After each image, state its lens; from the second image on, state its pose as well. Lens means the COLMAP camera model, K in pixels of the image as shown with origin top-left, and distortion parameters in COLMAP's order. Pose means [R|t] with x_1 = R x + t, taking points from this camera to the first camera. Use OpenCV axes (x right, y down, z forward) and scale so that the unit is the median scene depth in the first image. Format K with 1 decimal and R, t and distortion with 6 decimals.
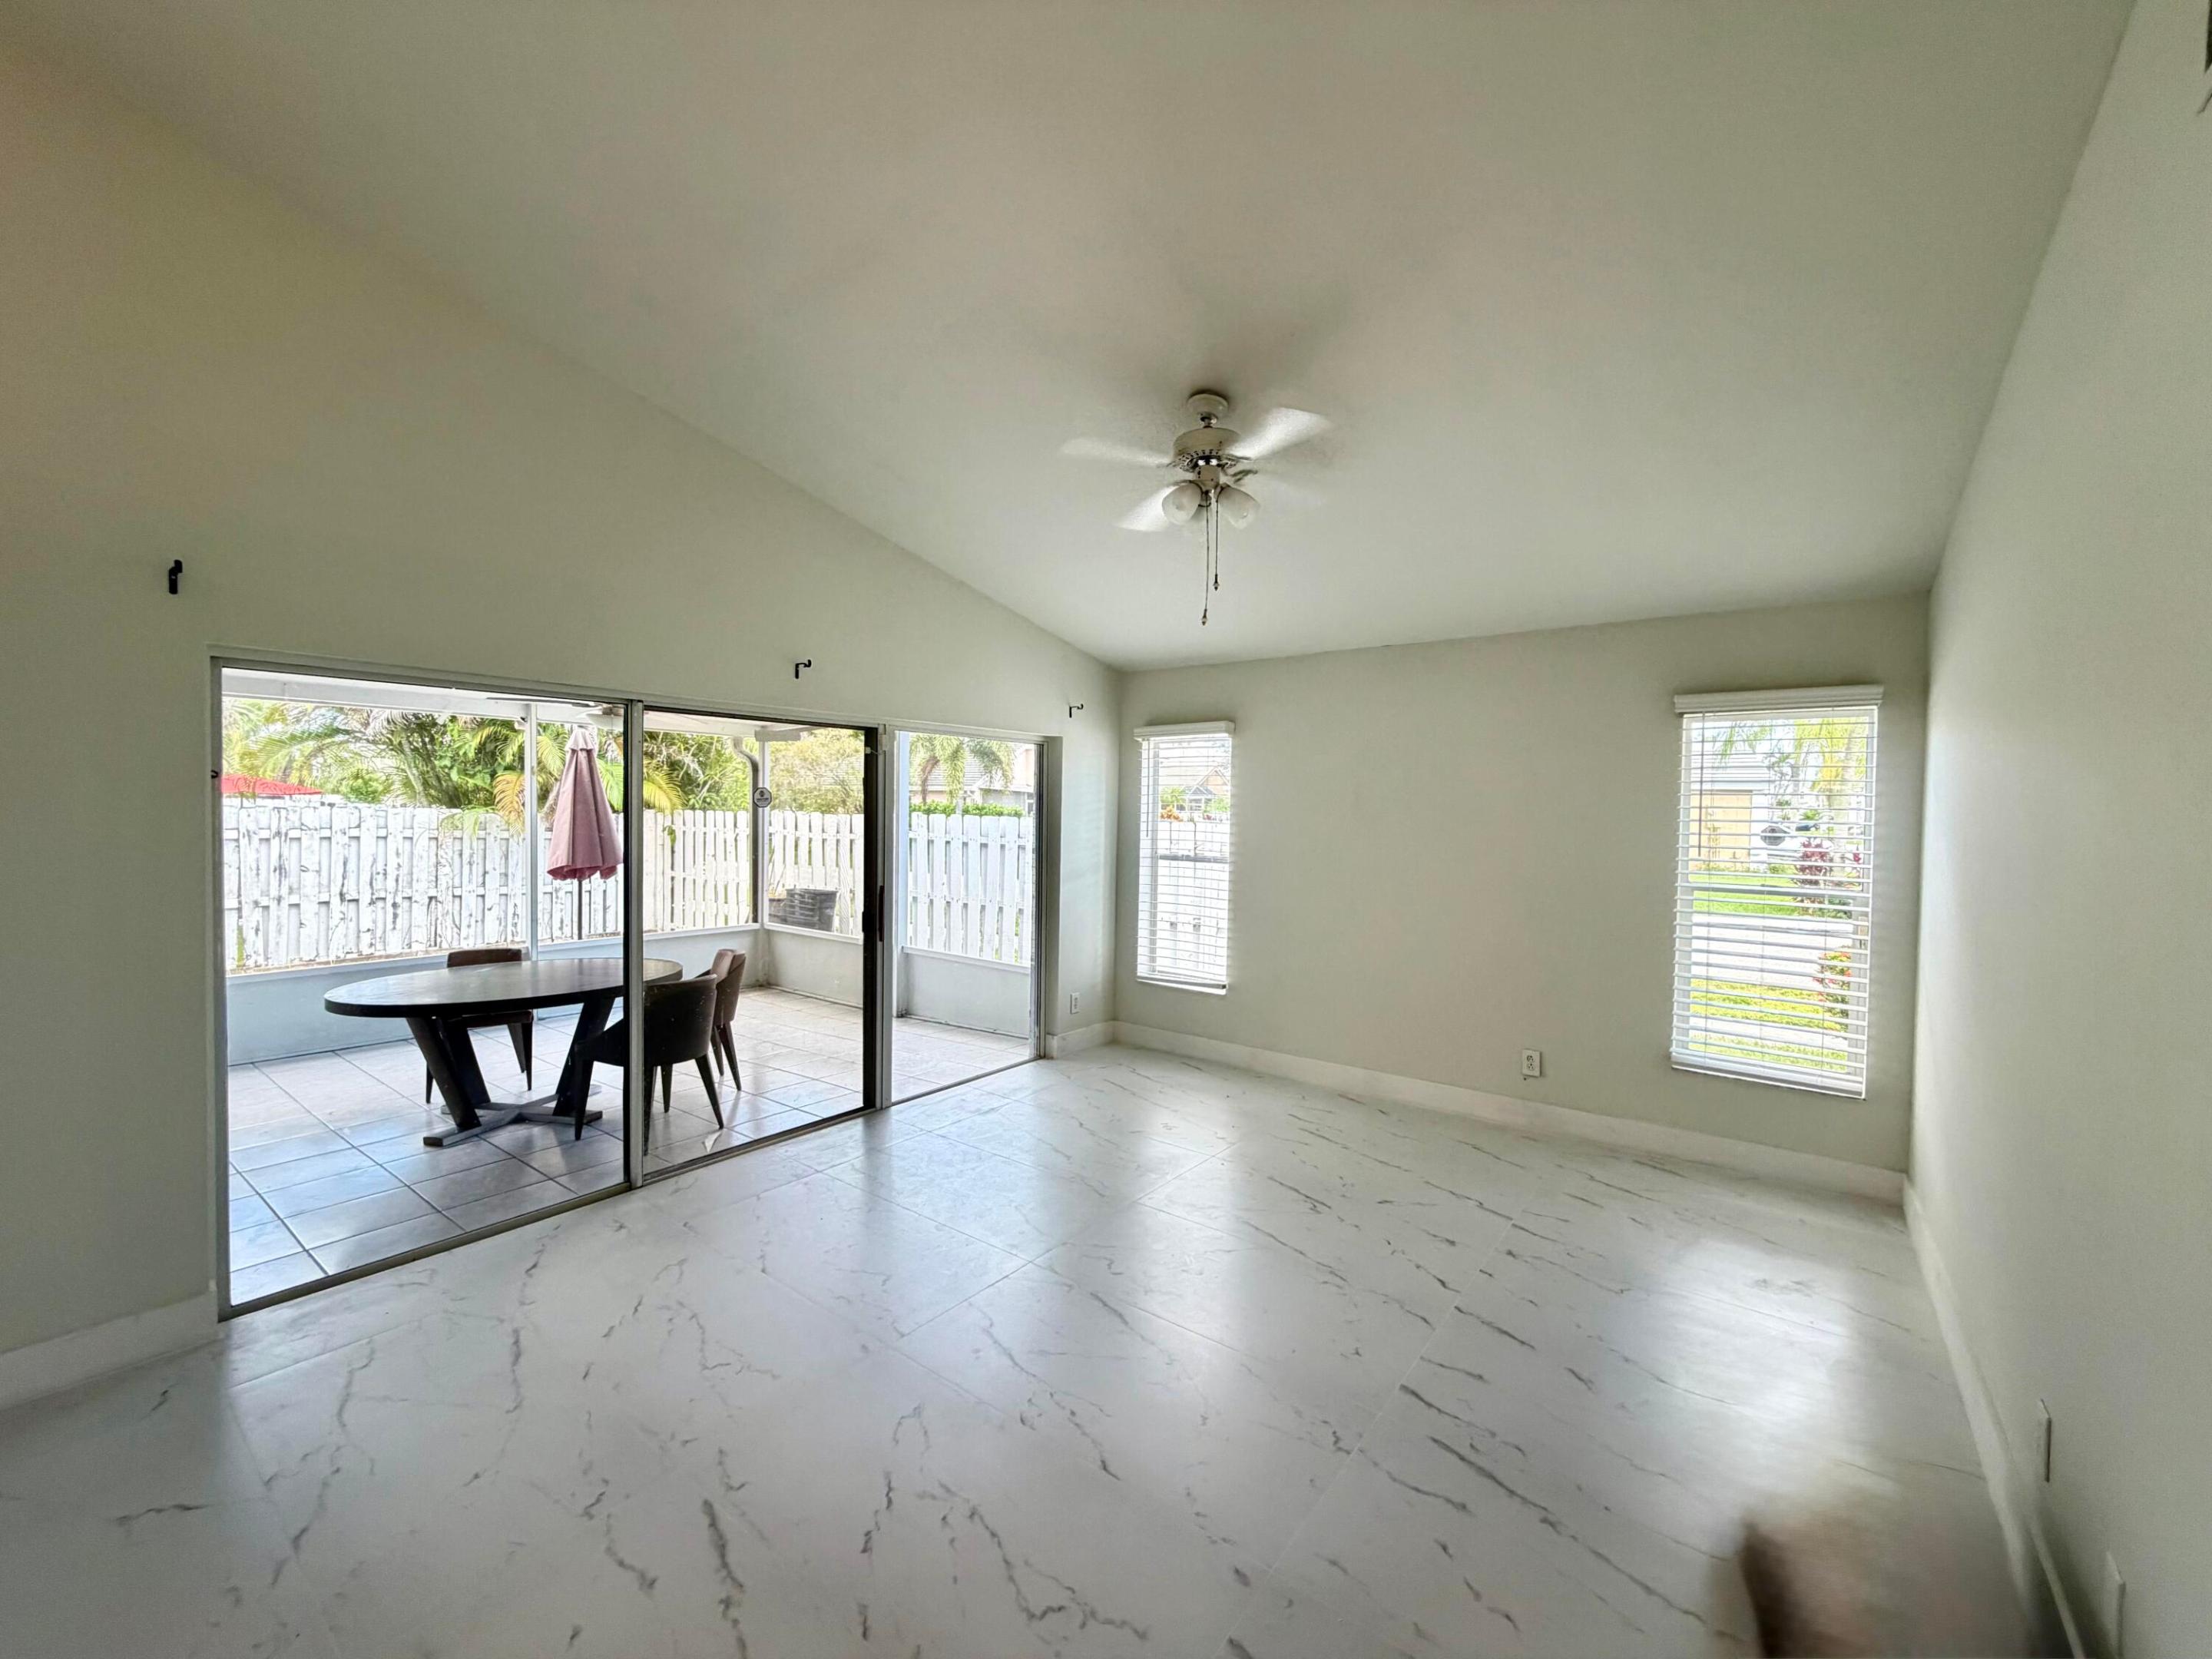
lens RADIAL K [[888.6, 0, 1099.3], [0, 888.6, 827.9], [0, 0, 1]] dist [0.000057, 0.000018]
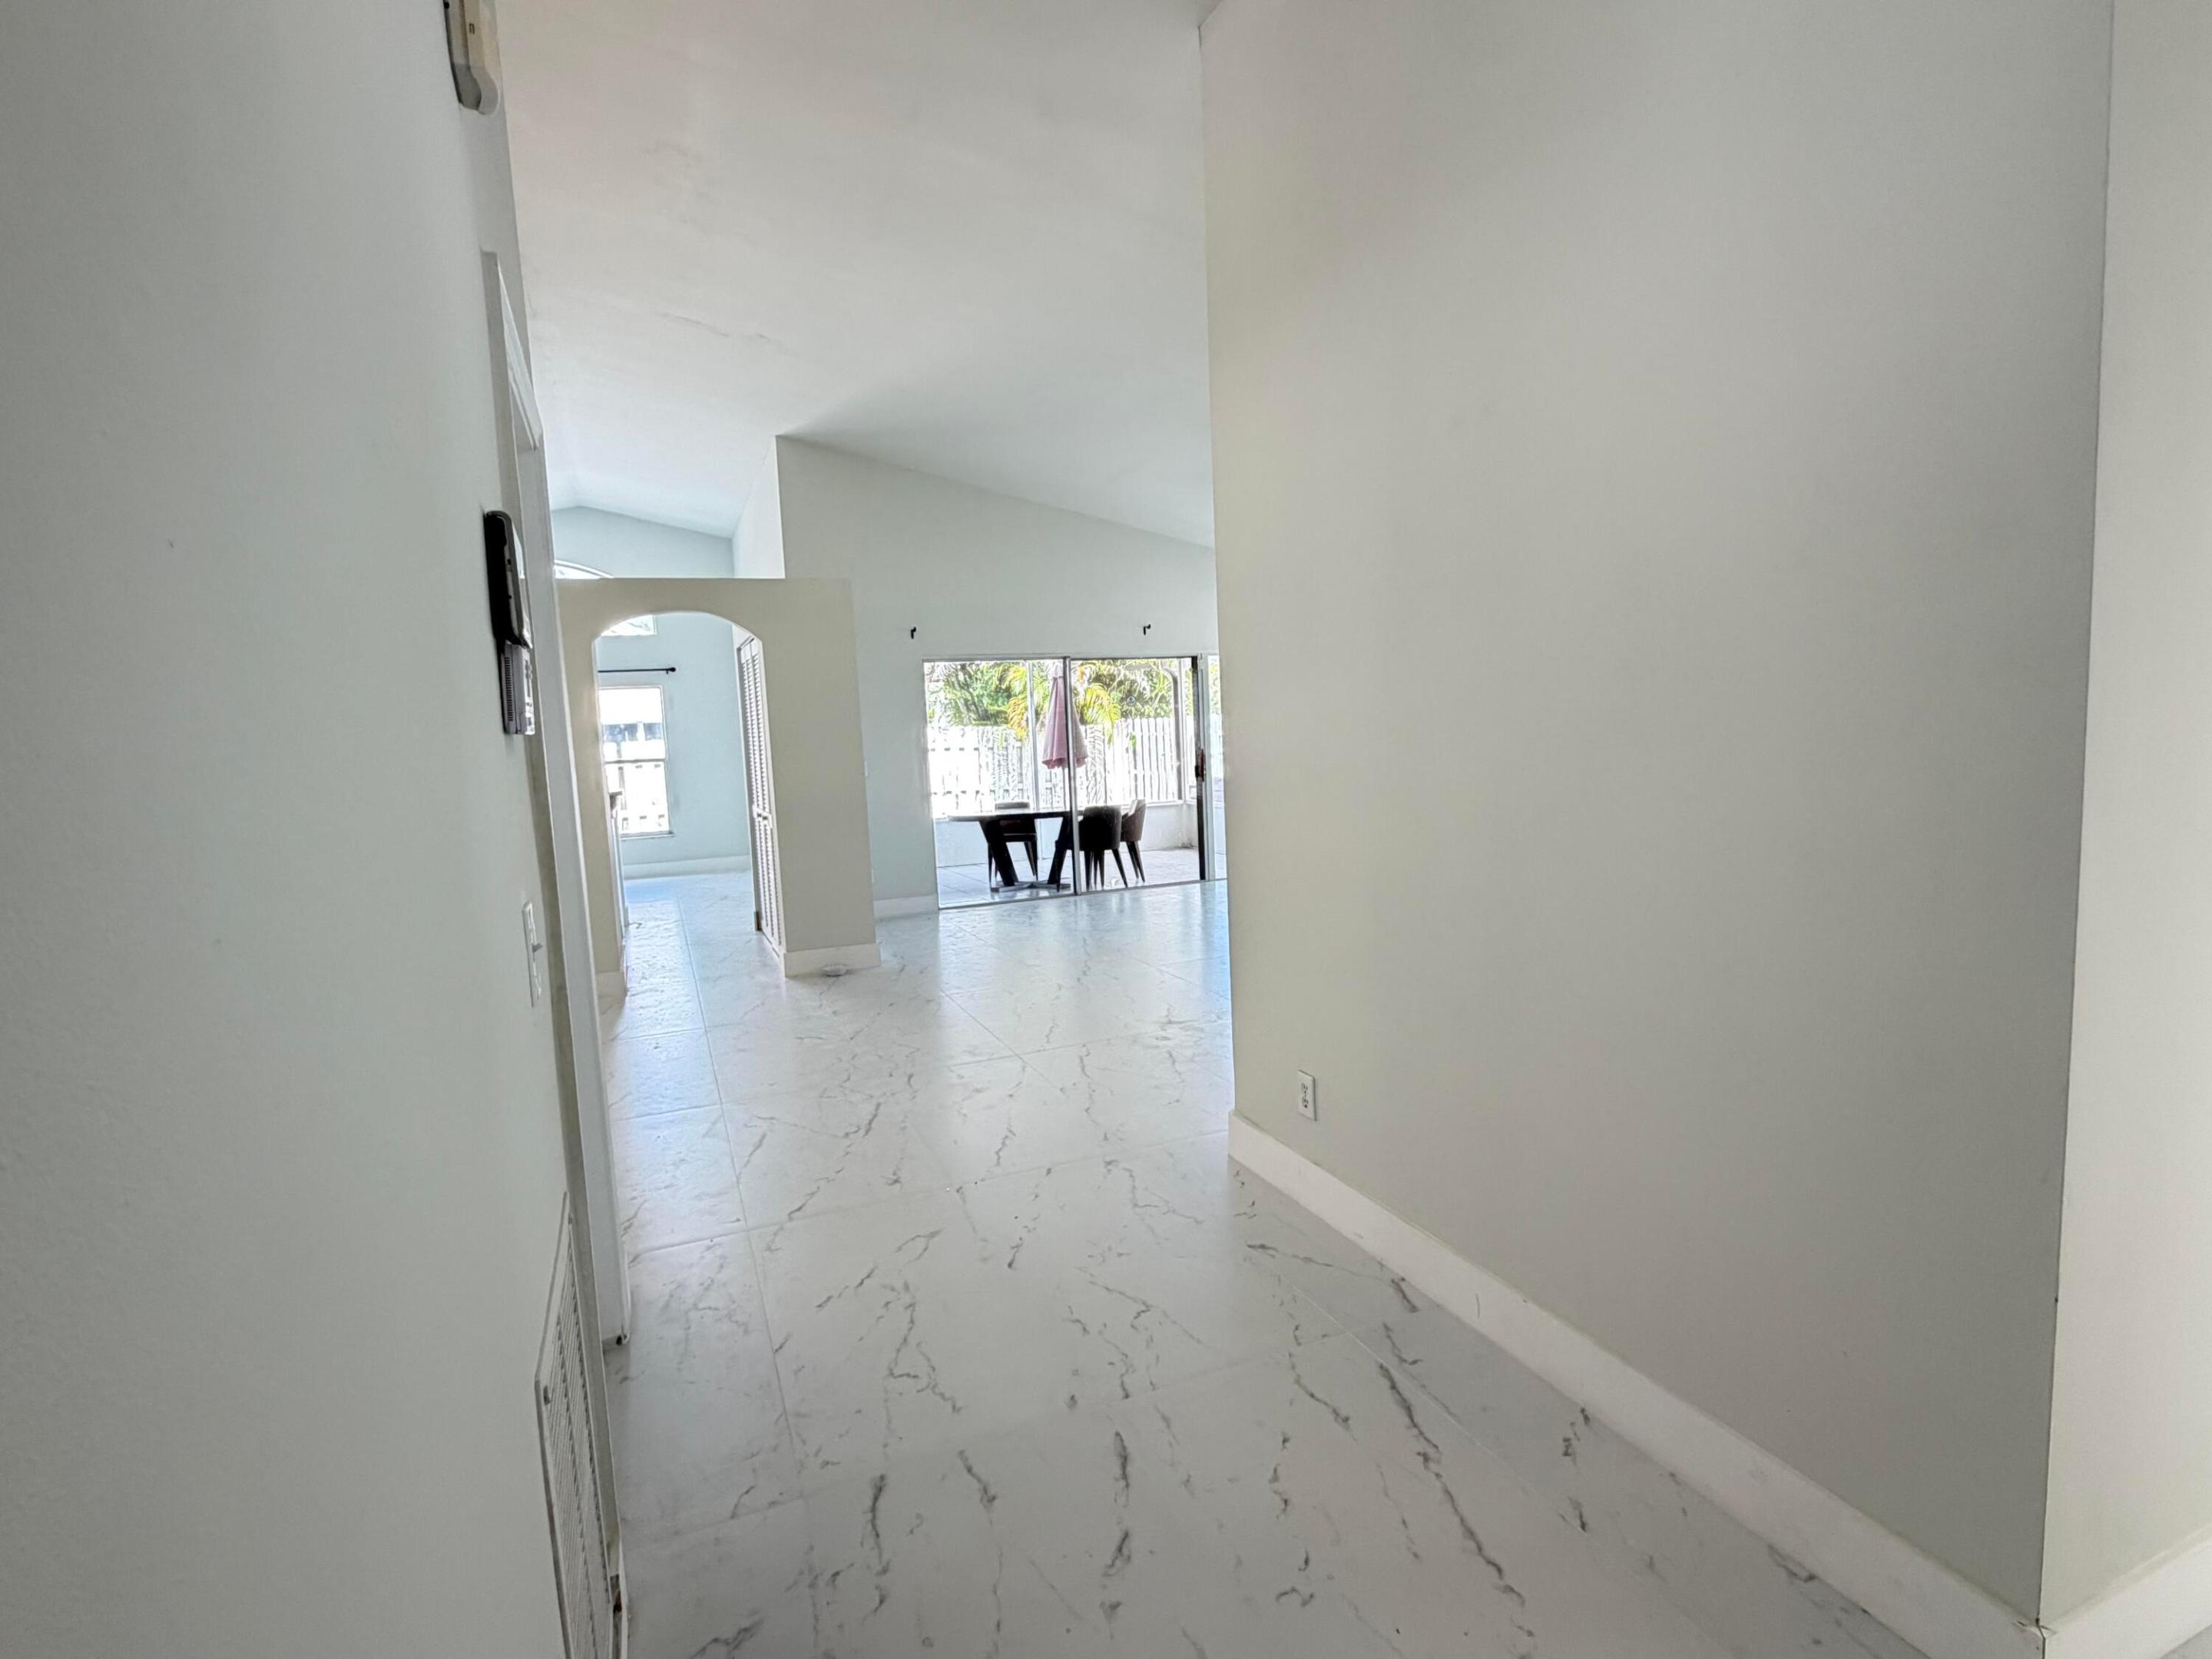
lens RADIAL K [[1103.7, 0, 1102.5], [0, 1103.7, 834.6], [0, 0, 1]] dist [0.000109, 0.000256]
pose [[0.868884, 0.000825, -0.495016, 0.439024], [0.041719, 0.996319, 0.074889, 0.042227], [0.493255, -0.085721, 0.865651, -0.648977]]
